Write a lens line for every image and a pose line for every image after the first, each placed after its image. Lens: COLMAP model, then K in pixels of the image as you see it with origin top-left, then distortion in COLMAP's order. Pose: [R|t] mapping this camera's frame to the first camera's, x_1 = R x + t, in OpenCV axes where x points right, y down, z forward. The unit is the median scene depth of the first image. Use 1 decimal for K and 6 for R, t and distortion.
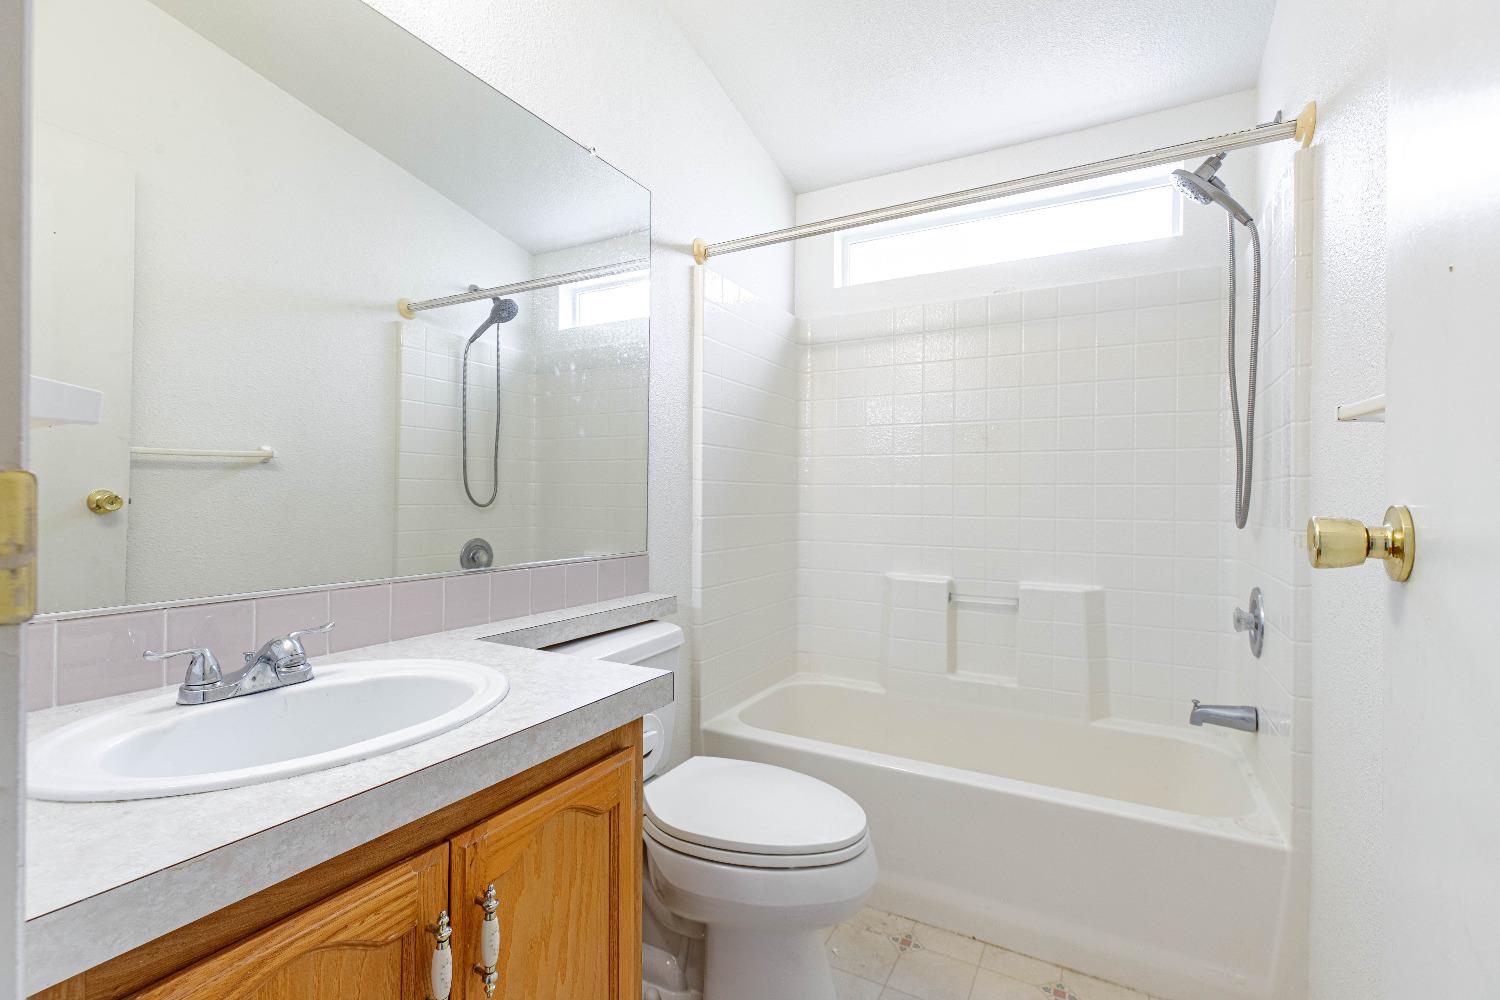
lens RADIAL K [[672.6, 0, 748.9], [0, 672.6, 500.1], [0, 0, 1]] dist [0.002066, 0.000836]
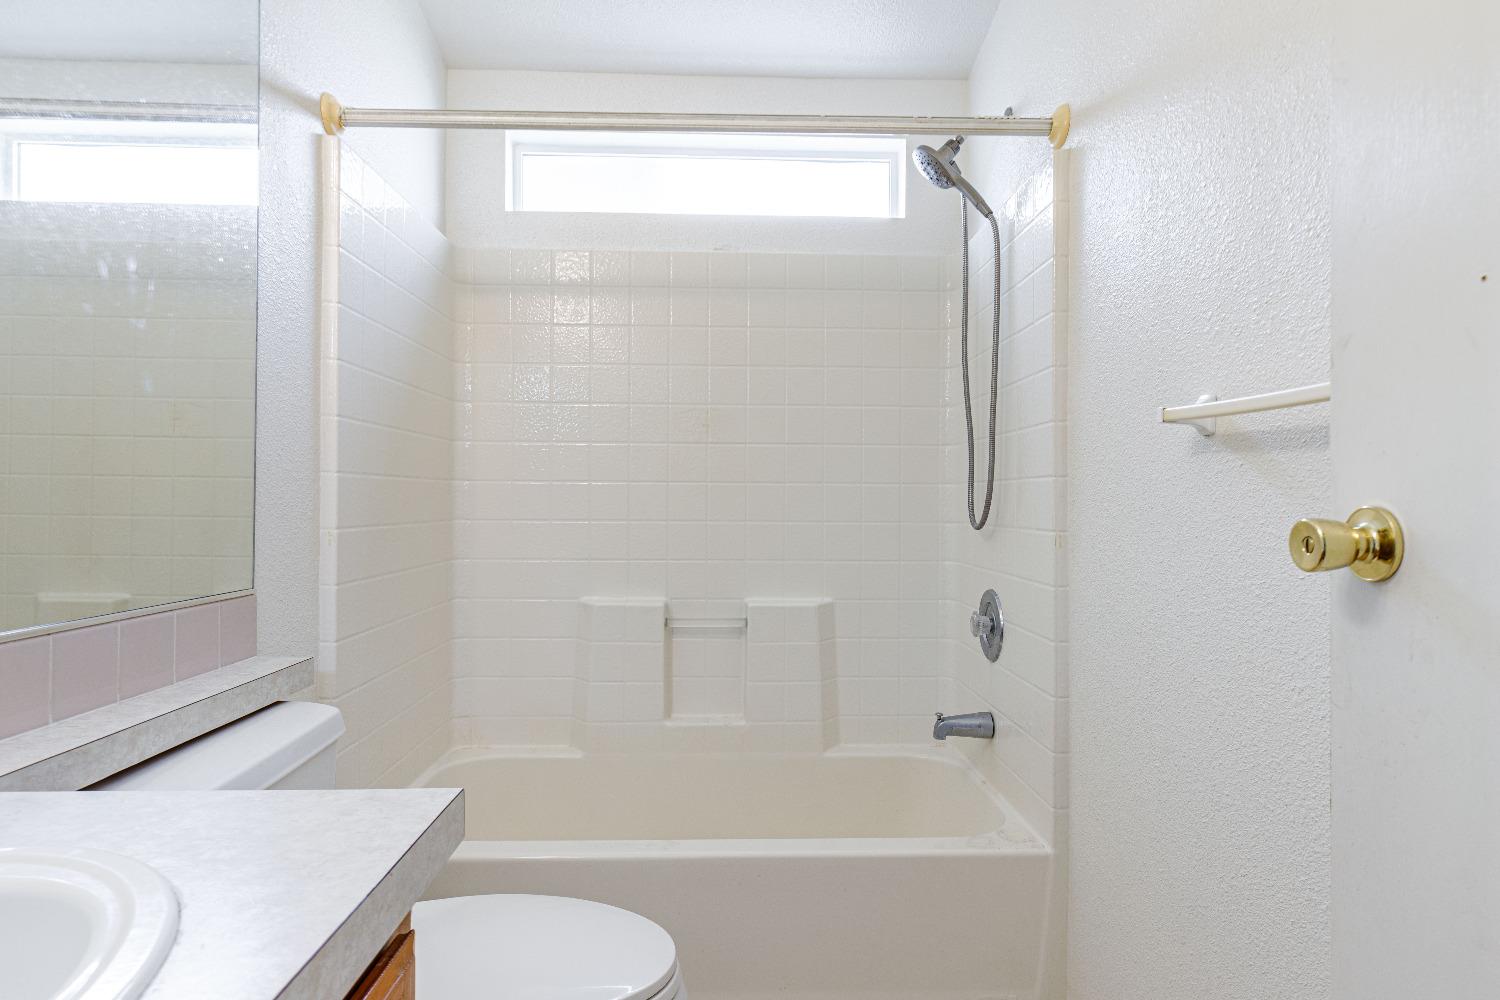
lens RADIAL K [[840.0, 0, 750.9], [0, 840.0, 496.7], [0, 0, 1]] dist [0.006666, -0.003230]
pose [[0.858602, -0.002000, 0.512638, -0.146046], [0.003851, 0.999989, -0.002548, -0.002707], [-0.512628, 0.004162, 0.858601, 0.113154]]
